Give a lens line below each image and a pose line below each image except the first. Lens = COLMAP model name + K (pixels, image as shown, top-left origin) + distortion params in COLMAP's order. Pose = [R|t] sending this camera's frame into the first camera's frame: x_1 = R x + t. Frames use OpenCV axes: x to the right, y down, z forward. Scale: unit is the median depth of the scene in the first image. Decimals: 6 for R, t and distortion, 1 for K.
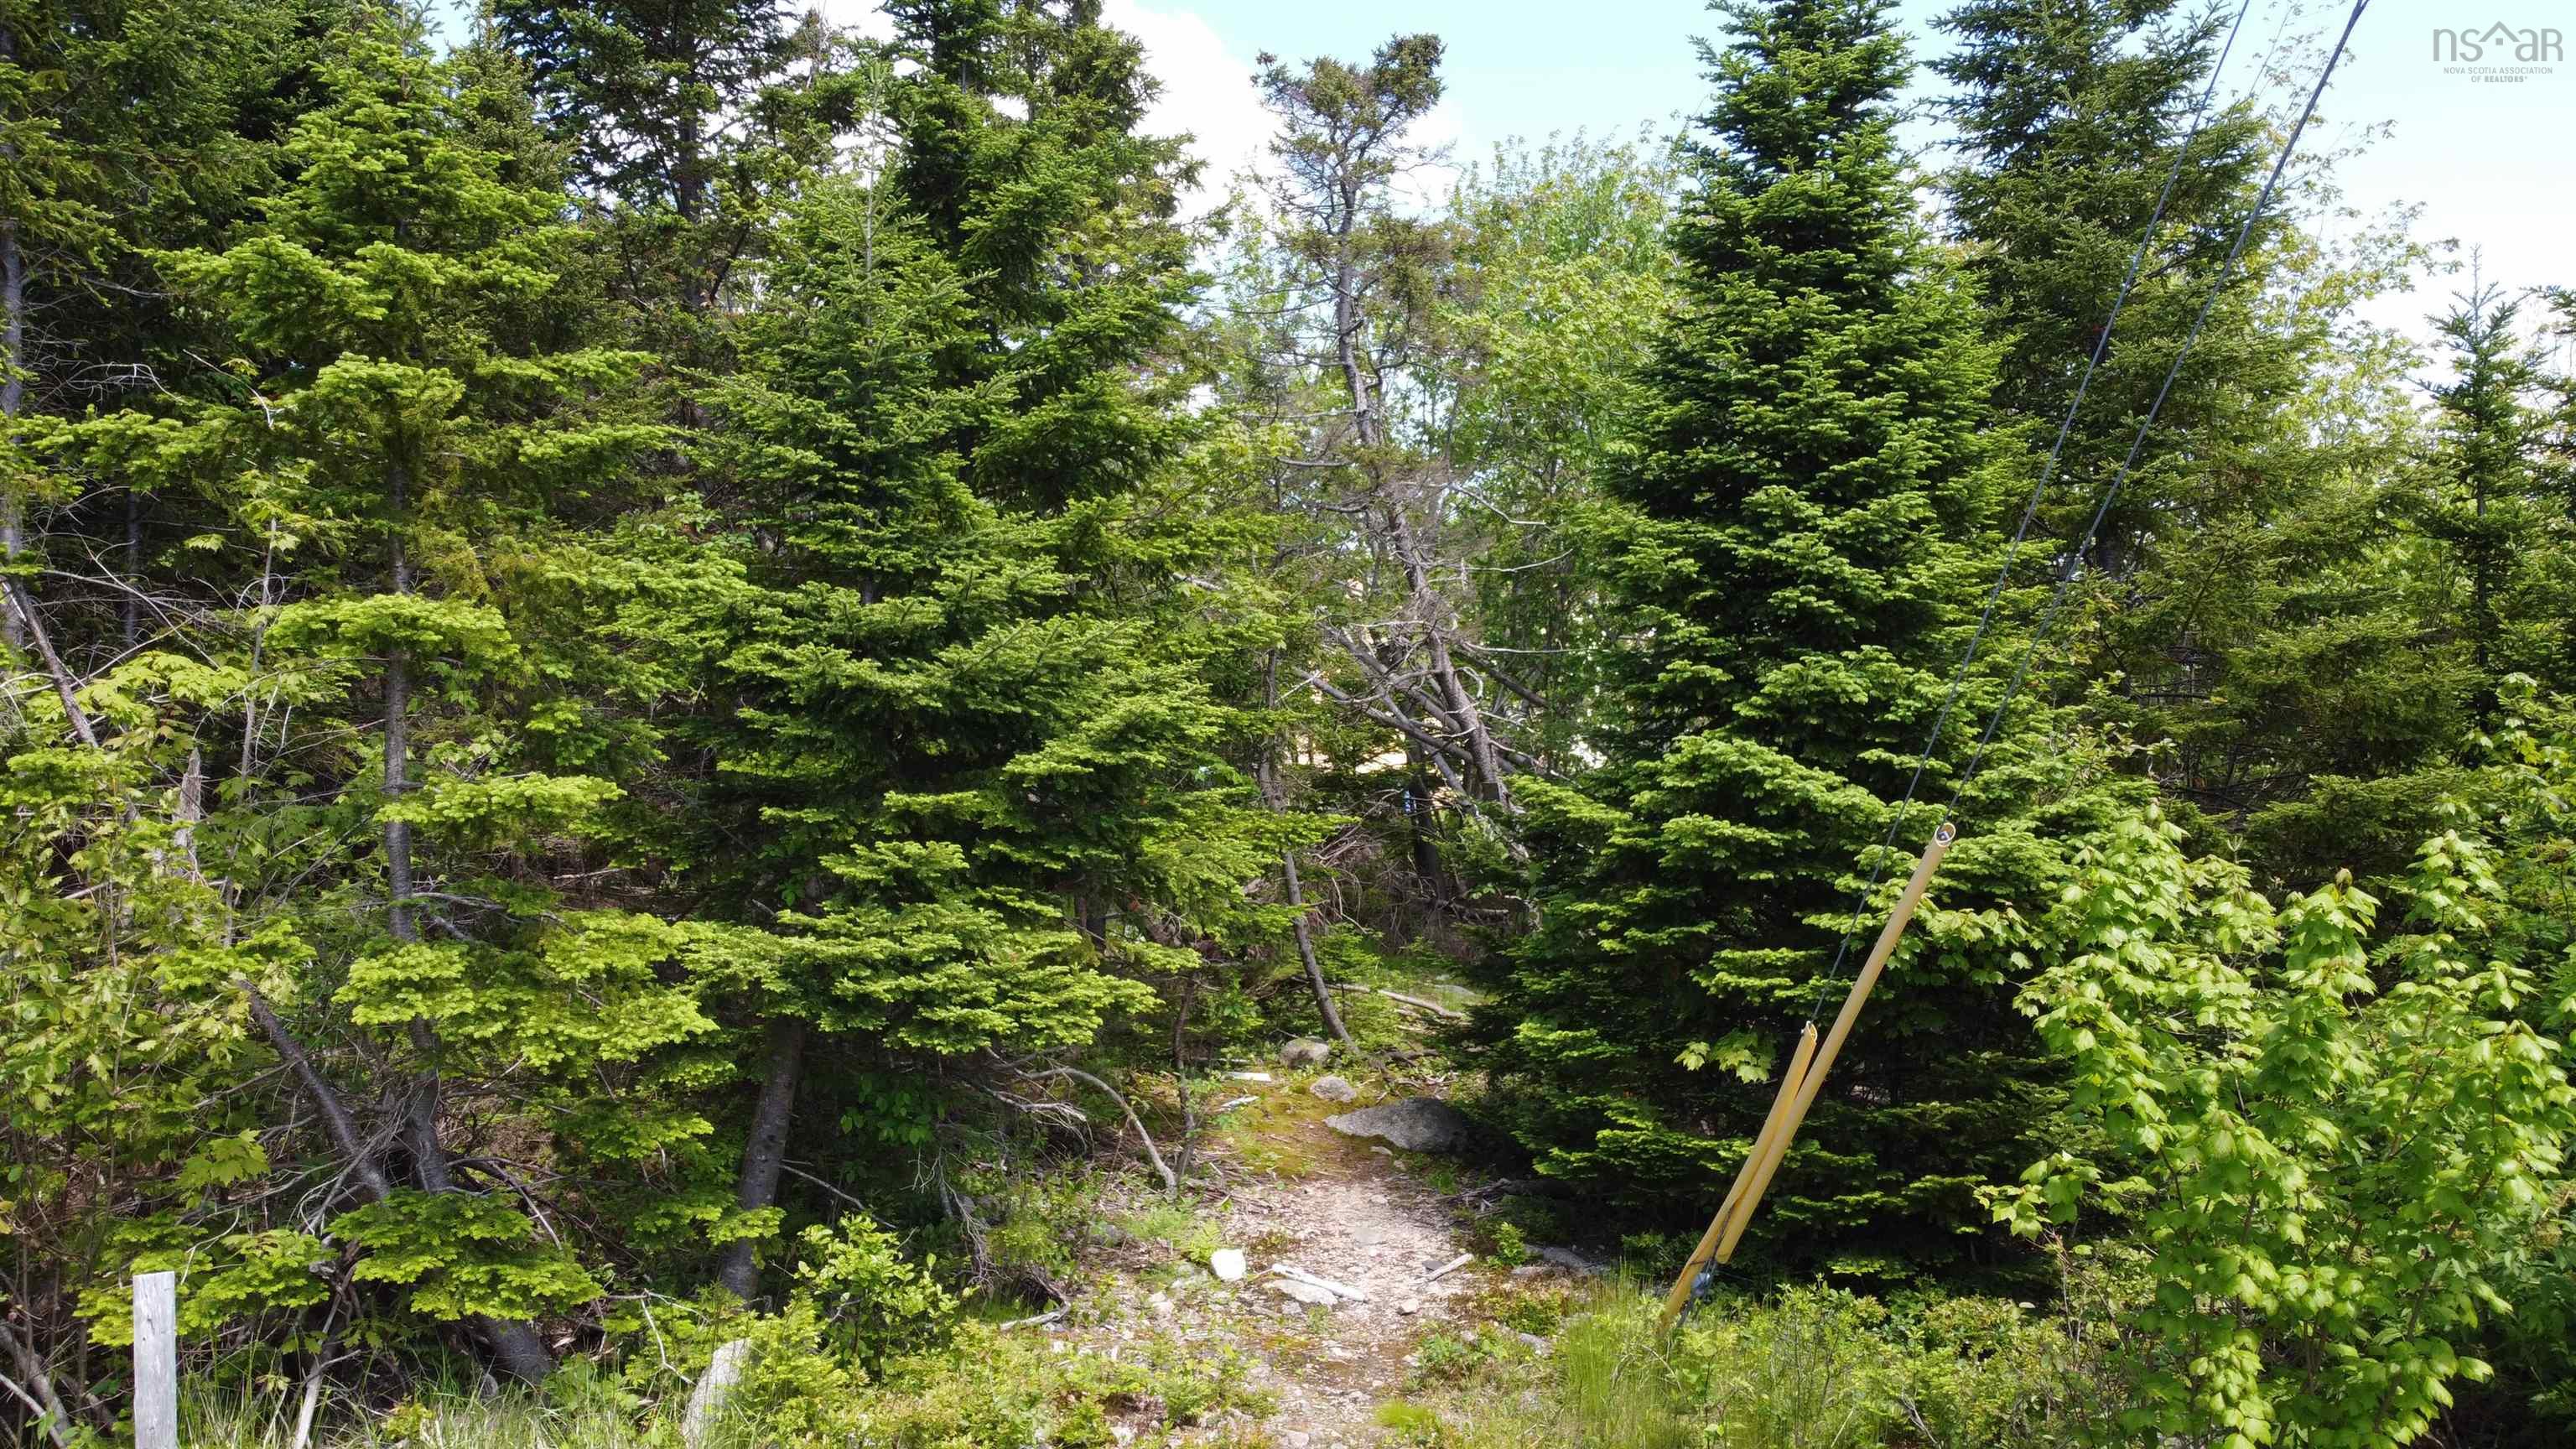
lens RADIAL K [[1933.6, 0, 1288.0], [0, 1933.6, 724.5], [0, 0, 1]] dist [-0.002184, -0.005228]
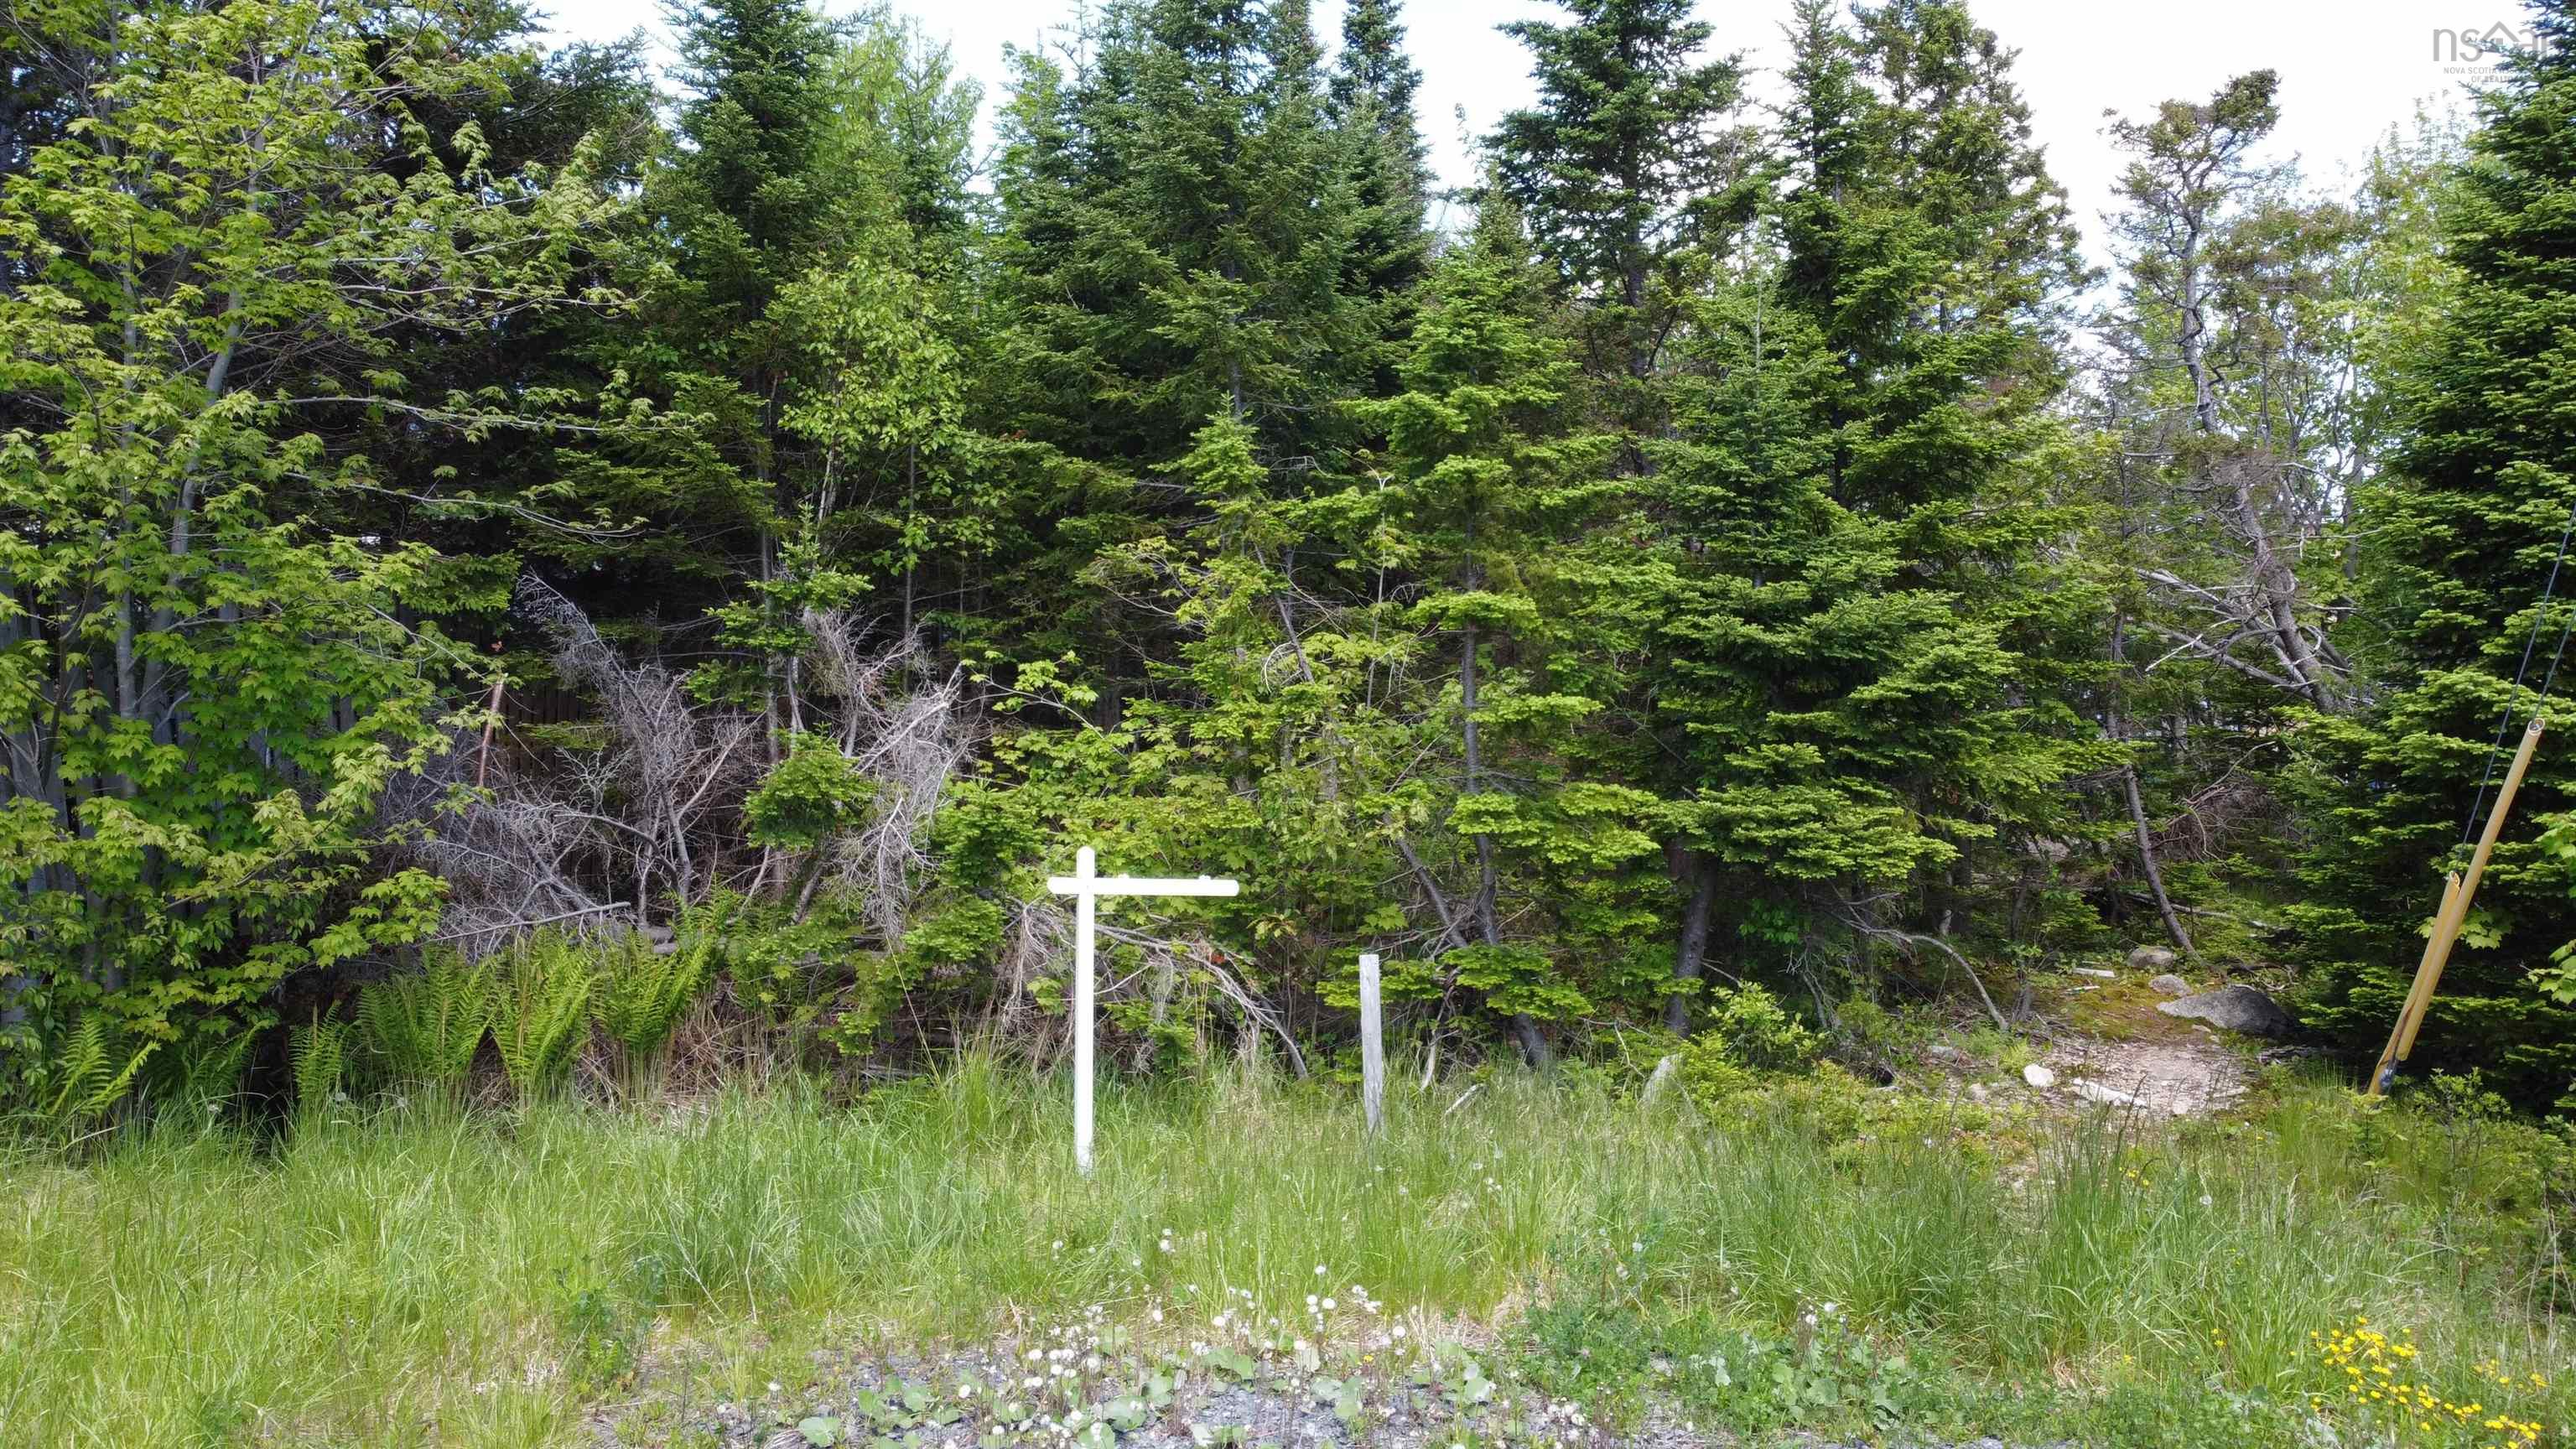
lens RADIAL K [[1933.6, 0, 1288.0], [0, 1933.6, 724.5], [0, 0, 1]] dist [-0.002184, -0.005228]
pose [[0.888787, -0.005005, -0.458294, 0.138429], [0.007736, 0.999962, 0.004083, 0.033137], [0.458256, -0.007174, 0.888791, -0.471076]]
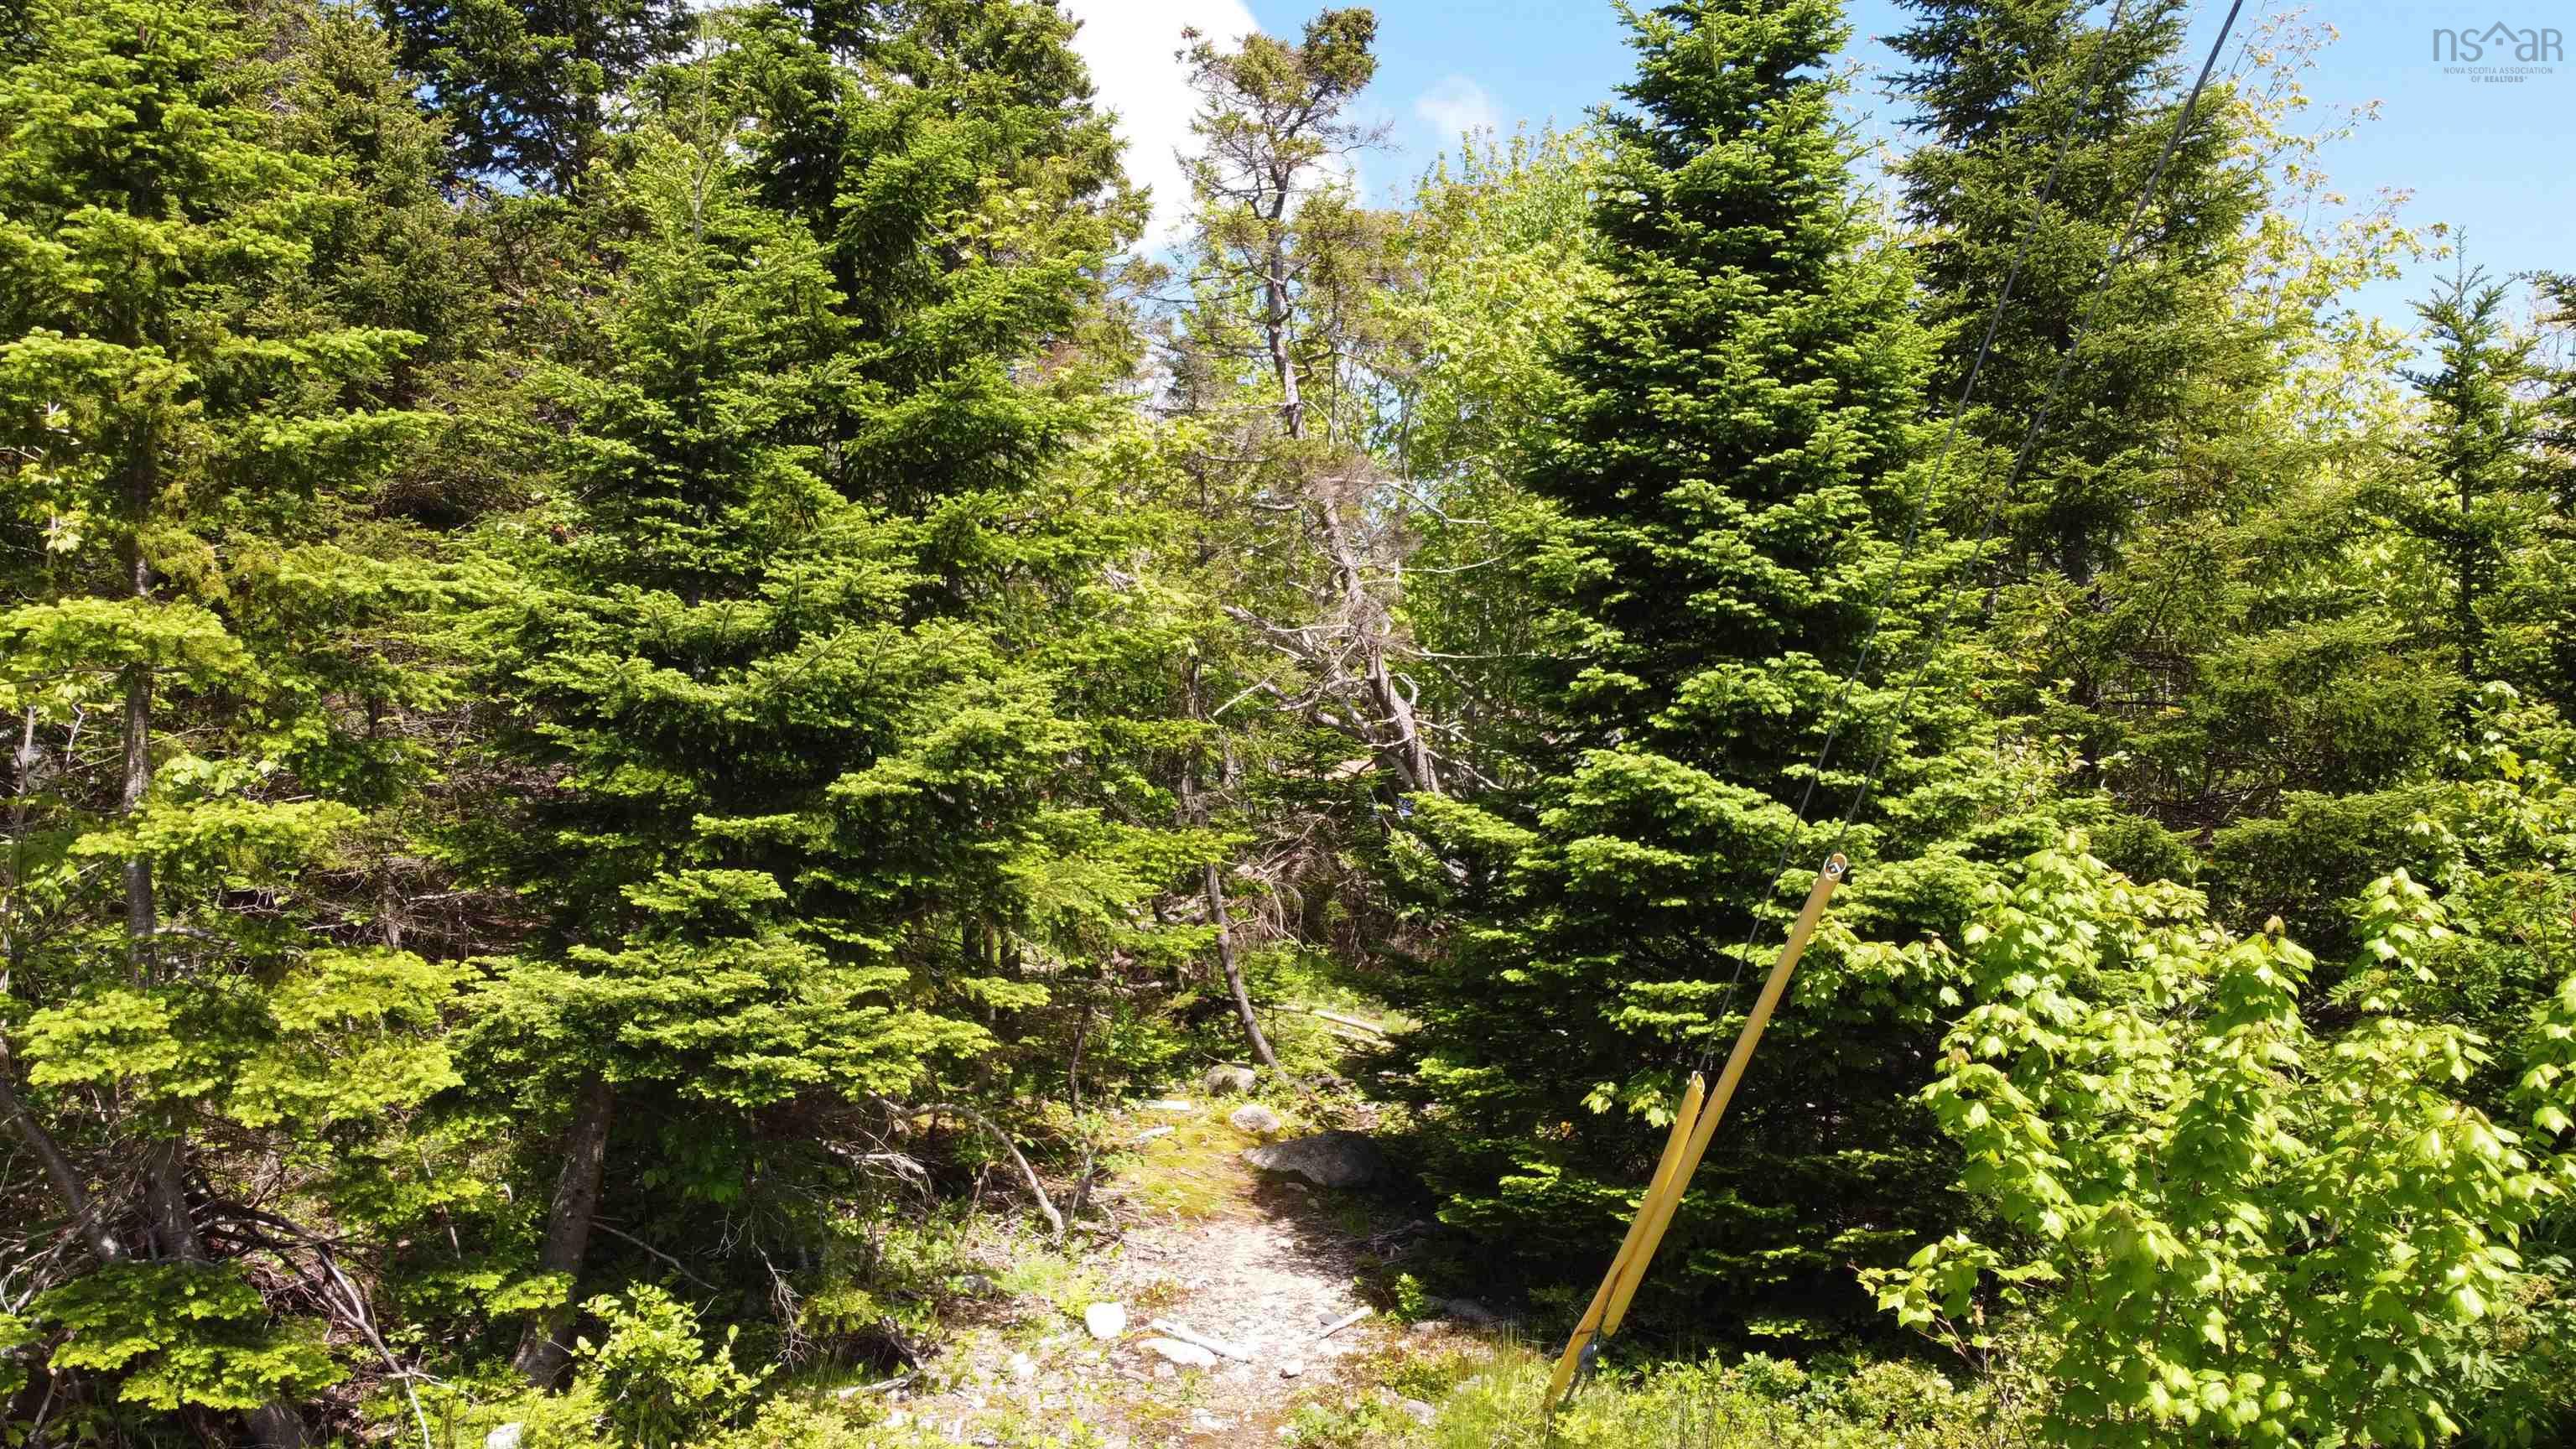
lens RADIAL K [[1933.6, 0, 1288.0], [0, 1933.6, 724.5], [0, 0, 1]] dist [-0.002184, -0.005228]
pose [[0.999995, -0.000421, -0.003029, 0.068987], [0.000418, 0.999999, -0.001011, -0.006163], [0.003029, 0.001010, 0.999995, 0.083227]]
